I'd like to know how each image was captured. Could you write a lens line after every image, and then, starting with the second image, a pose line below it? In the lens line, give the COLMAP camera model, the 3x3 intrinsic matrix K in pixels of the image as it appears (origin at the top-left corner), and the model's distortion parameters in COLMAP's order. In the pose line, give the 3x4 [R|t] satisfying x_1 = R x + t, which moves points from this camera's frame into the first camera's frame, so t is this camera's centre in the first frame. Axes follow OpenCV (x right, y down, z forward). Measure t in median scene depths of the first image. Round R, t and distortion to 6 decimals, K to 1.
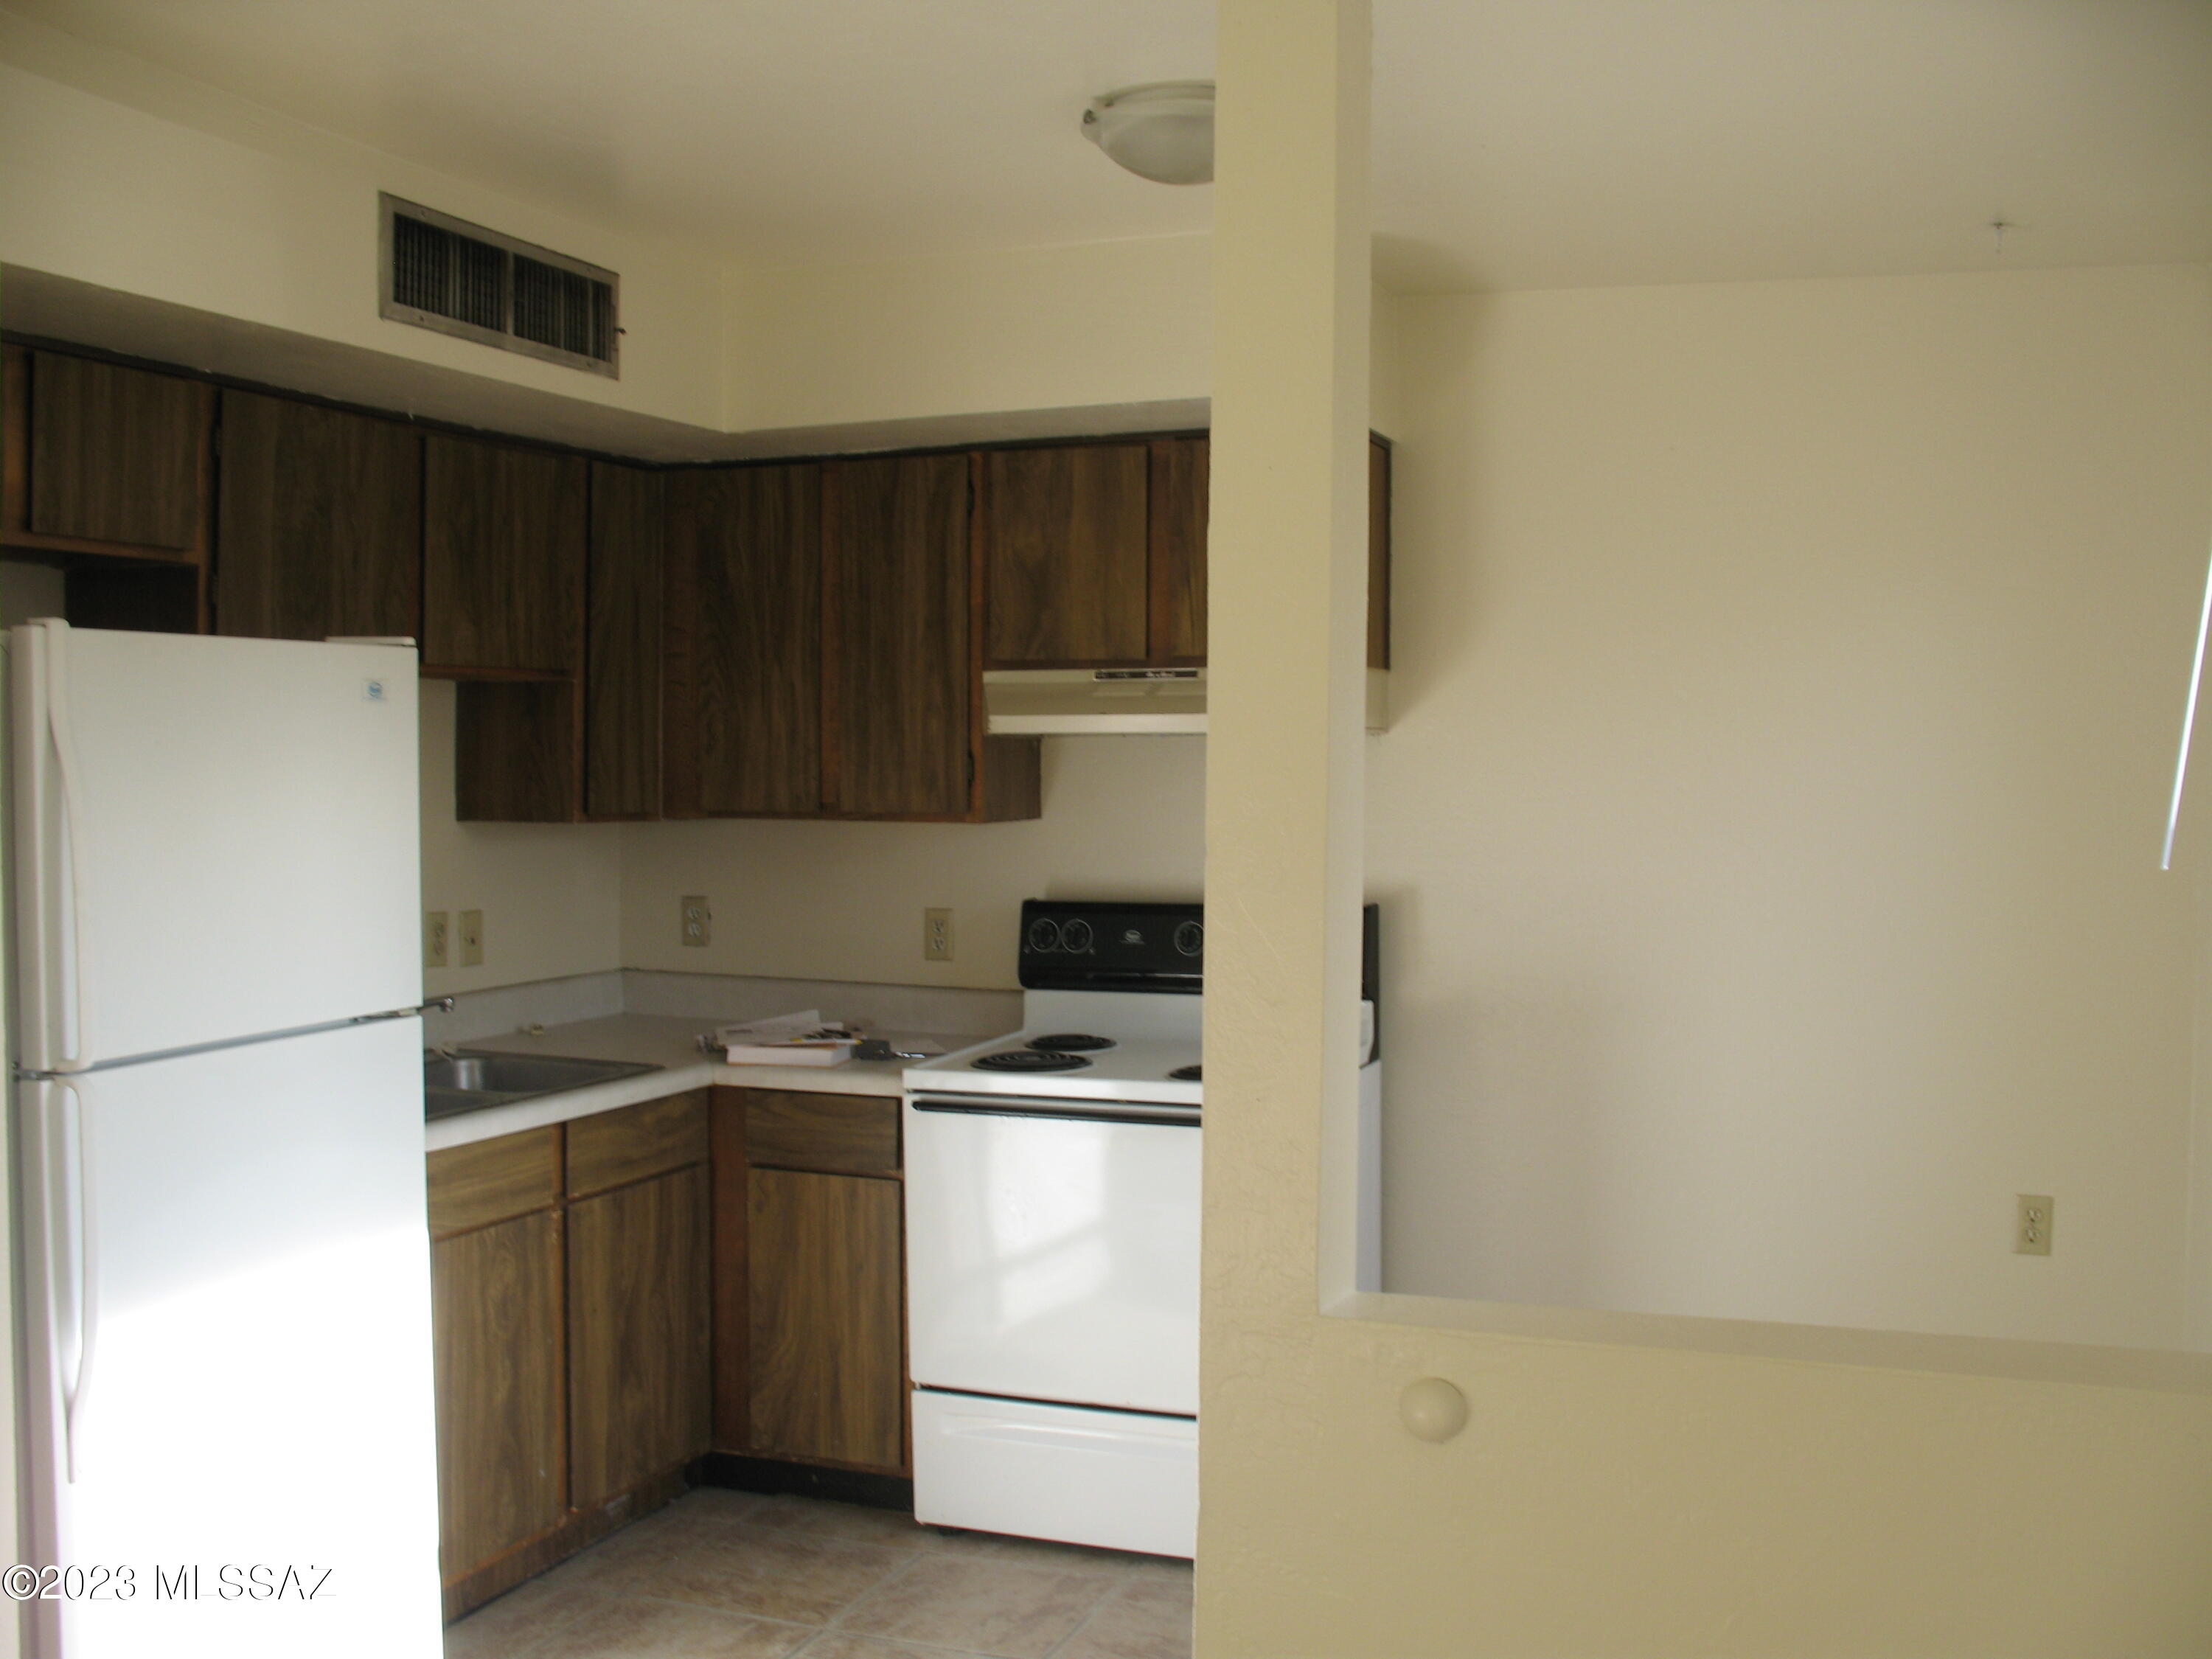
lens RADIAL K [[2281.1, 0, 1106.0], [0, 2281.1, 829.5], [0, 0, 1]] dist [-0.197092, 0.226089]
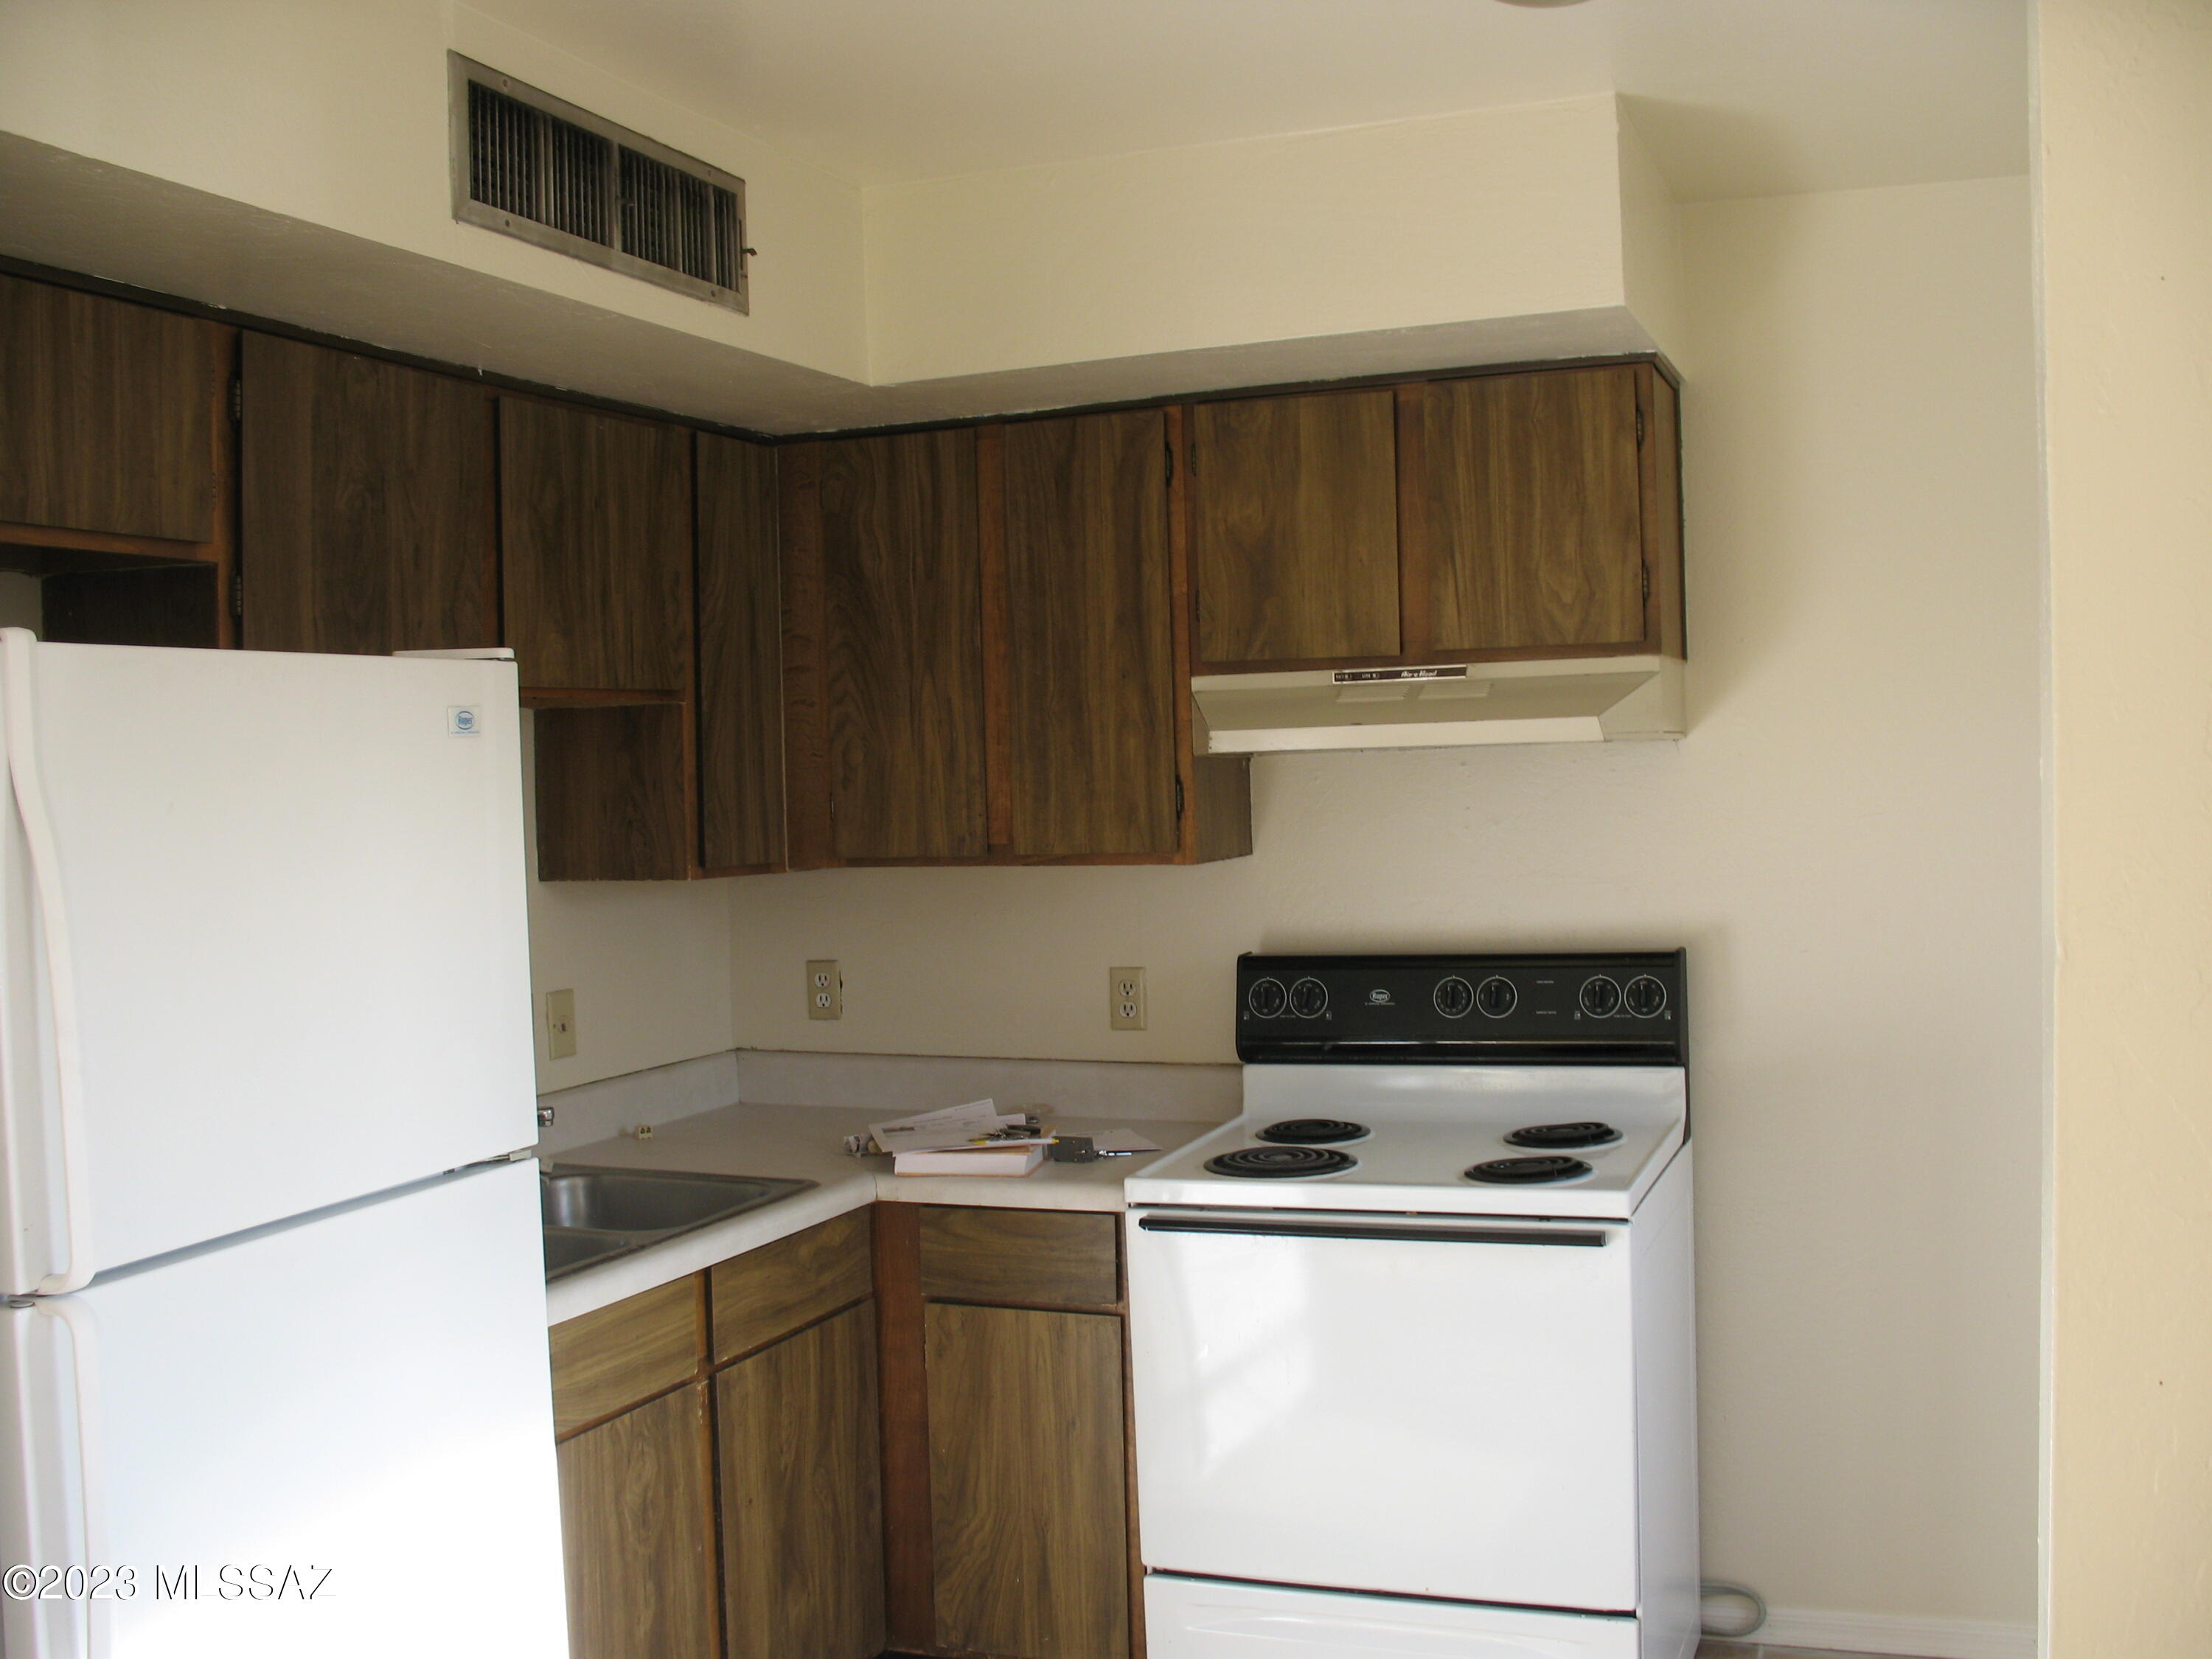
lens RADIAL K [[2281.1, 0, 1106.0], [0, 2281.1, 829.5], [0, 0, 1]] dist [-0.197092, 0.226089]
pose [[0.999478, -0.032054, -0.004103, -0.085513], [0.032027, 0.999465, -0.006576, -0.011141], [0.004312, 0.006441, 0.999970, 0.197725]]
